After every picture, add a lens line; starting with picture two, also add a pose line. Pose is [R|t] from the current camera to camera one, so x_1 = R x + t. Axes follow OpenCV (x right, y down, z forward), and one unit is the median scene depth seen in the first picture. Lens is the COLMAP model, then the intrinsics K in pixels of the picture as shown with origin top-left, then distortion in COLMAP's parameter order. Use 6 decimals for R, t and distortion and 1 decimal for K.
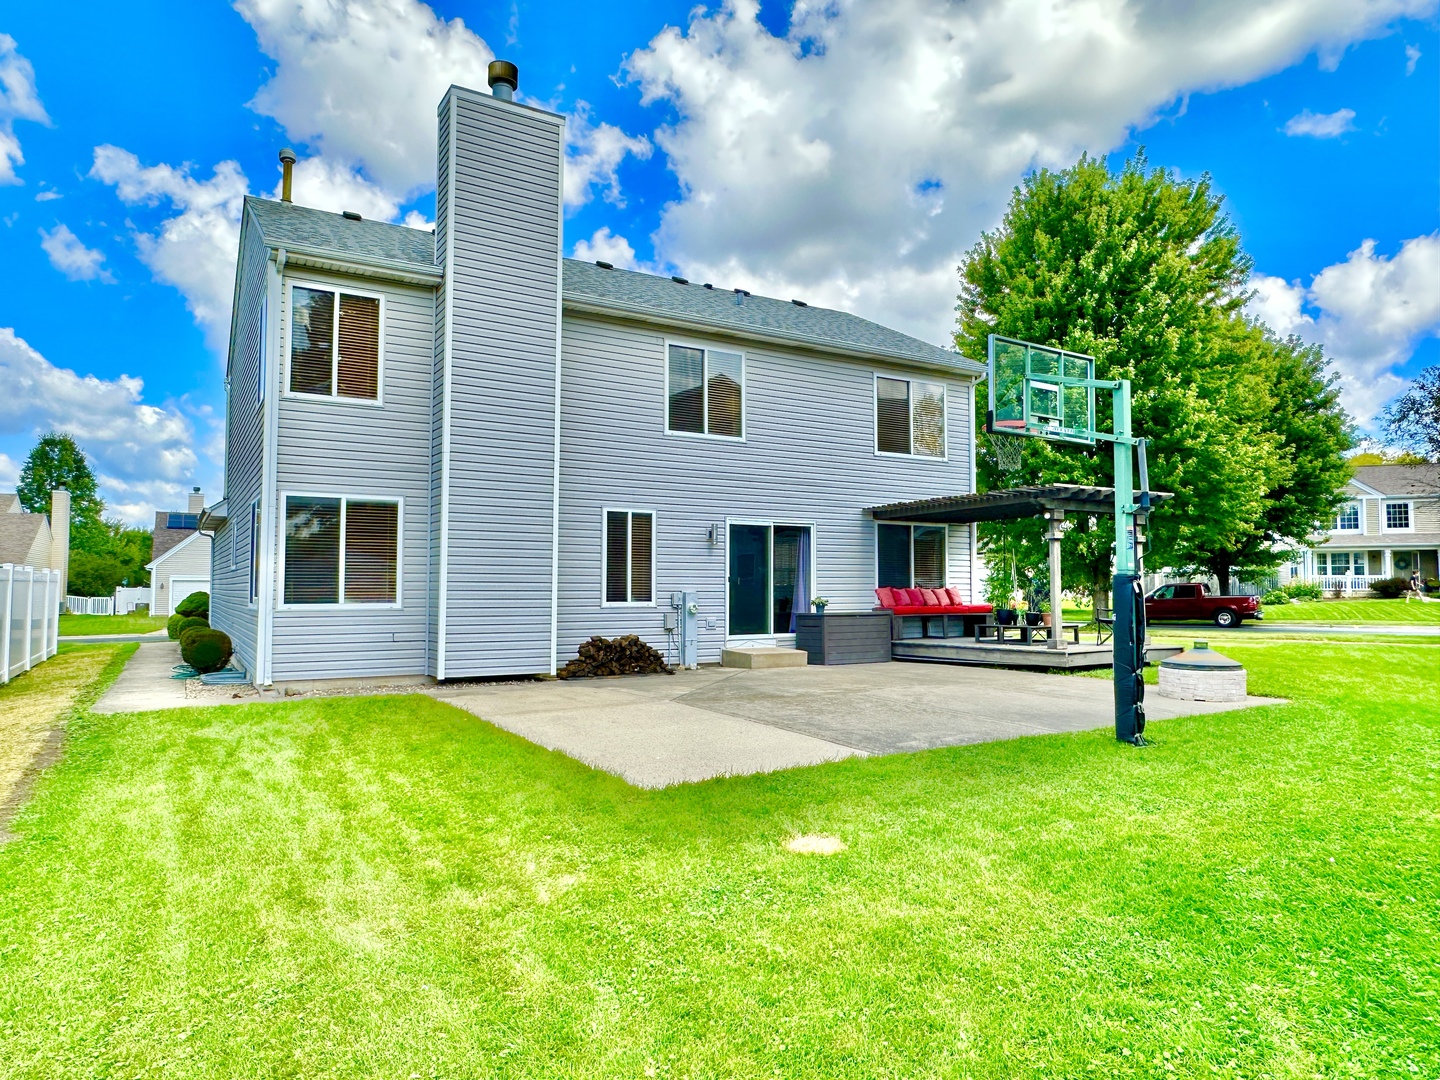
lens RADIAL K [[937.6, 0, 720.0], [0, 937.6, 540.0], [0, 0, 1]] dist [-0.000950, 0.000907]
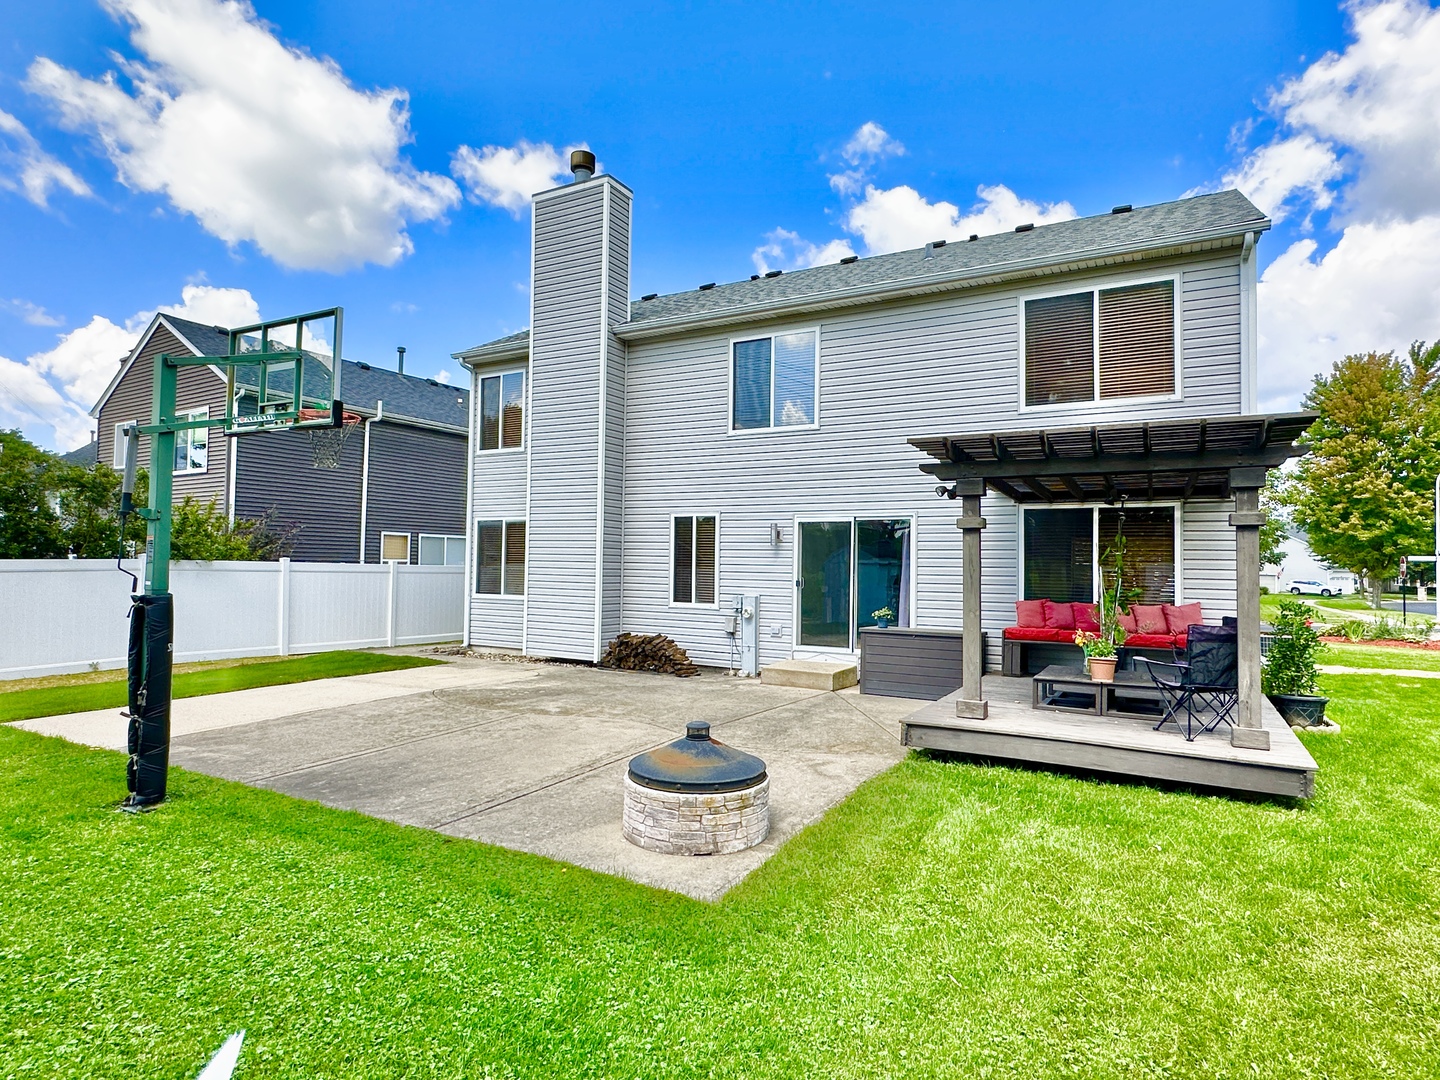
lens RADIAL K [[825.8, 0, 720.0], [0, 825.8, 540.0], [0, 0, 1]] dist [0.003170, 0.000250]
pose [[0.477637, -0.022692, -0.878264, 0.713680], [0.029039, 0.999528, -0.010032, 0.006414], [0.878077, -0.020712, 0.478070, 0.585565]]
